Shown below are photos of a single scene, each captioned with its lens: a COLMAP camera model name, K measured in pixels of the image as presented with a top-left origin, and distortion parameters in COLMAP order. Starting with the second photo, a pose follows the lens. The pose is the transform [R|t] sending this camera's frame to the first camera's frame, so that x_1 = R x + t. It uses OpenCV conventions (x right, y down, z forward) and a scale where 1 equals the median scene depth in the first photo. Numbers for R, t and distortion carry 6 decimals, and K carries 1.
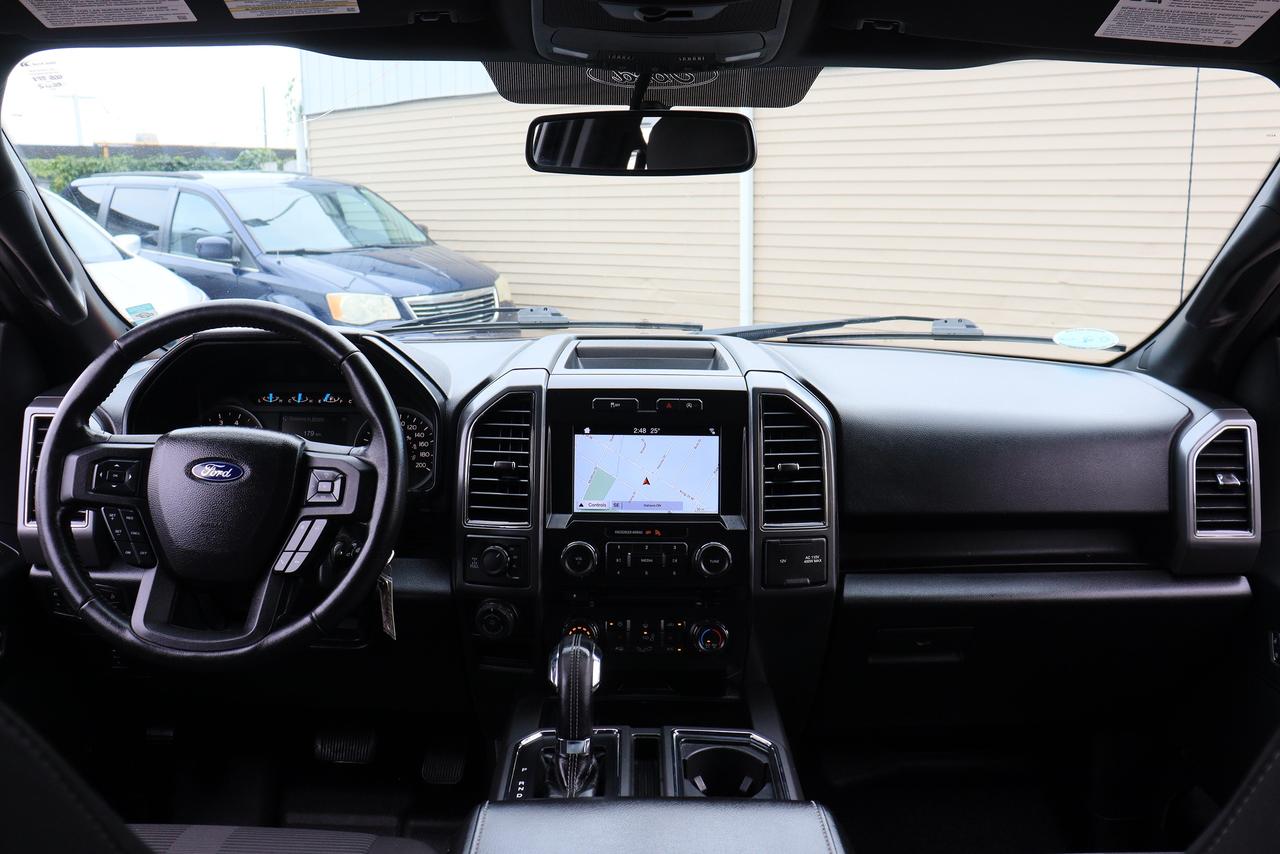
lens RADIAL K [[1075.2, 0, 640.0], [0, 1075.2, 427.0], [0, 0, 1]] dist [-0.167311, 0.165373]
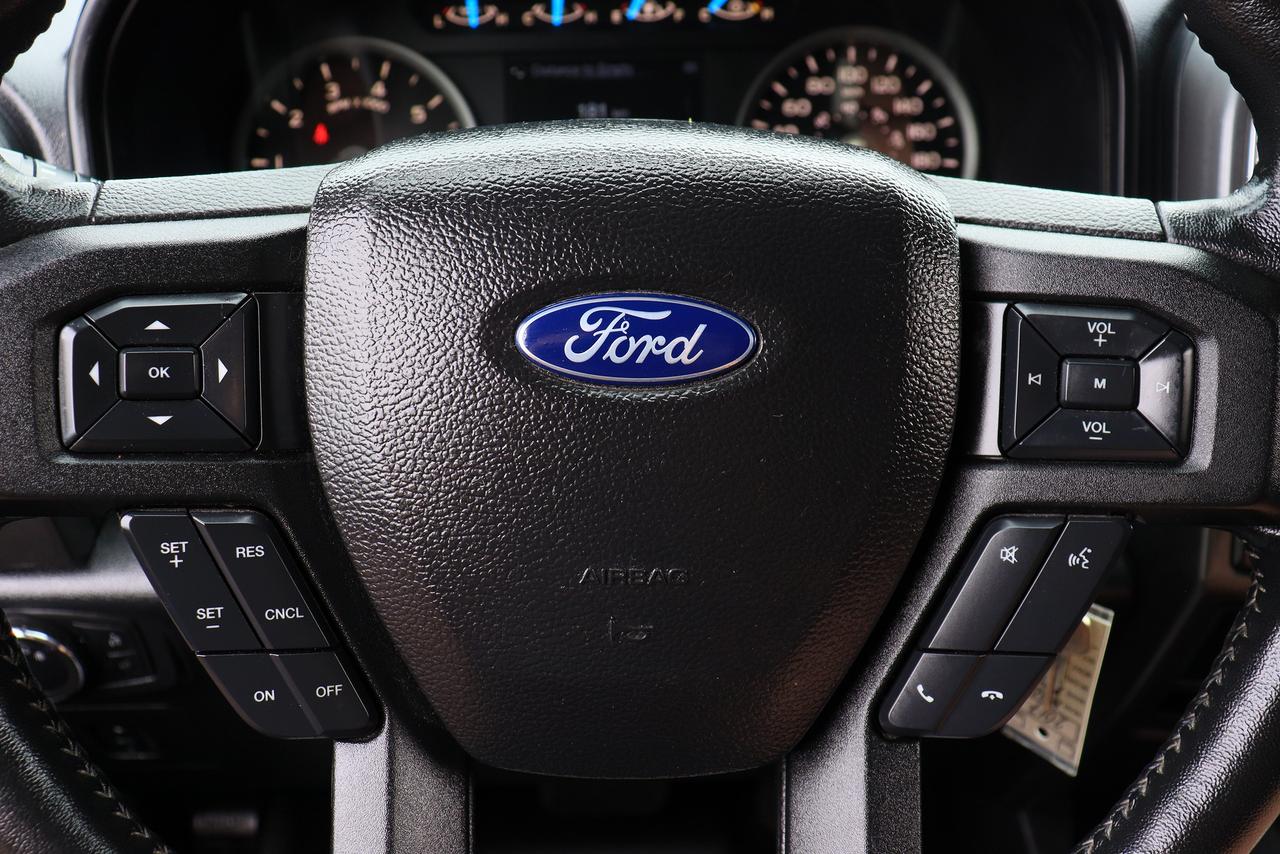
lens RADIAL K [[1286.0, 0, 640.0], [0, 1286.0, 427.0], [0, 0, 1]] dist [-0.082023, 0.010800]
pose [[0.999046, -0.037416, 0.022525, -0.391310], [0.029545, 0.958858, 0.282343, -0.016282], [-0.032163, -0.281408, 0.959049, 0.701777]]
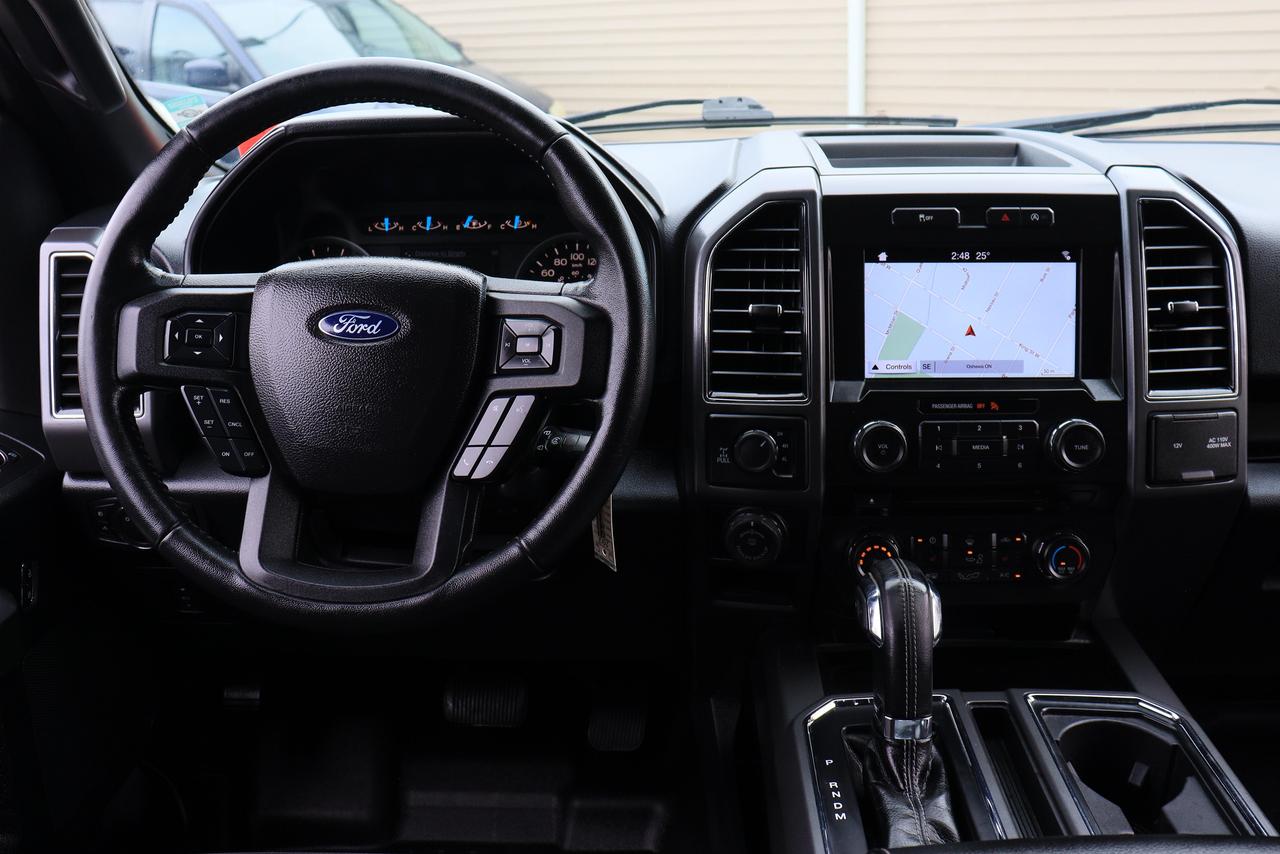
lens RADIAL K [[1240.7, 0, 640.0], [0, 1240.7, 427.0], [0, 0, 1]] dist [-0.118979, 0.151012]
pose [[0.998849, -0.015056, -0.045543, -0.187882], [0.020111, 0.993430, 0.112664, 0.021370], [0.043548, -0.113451, 0.992589, 0.238597]]
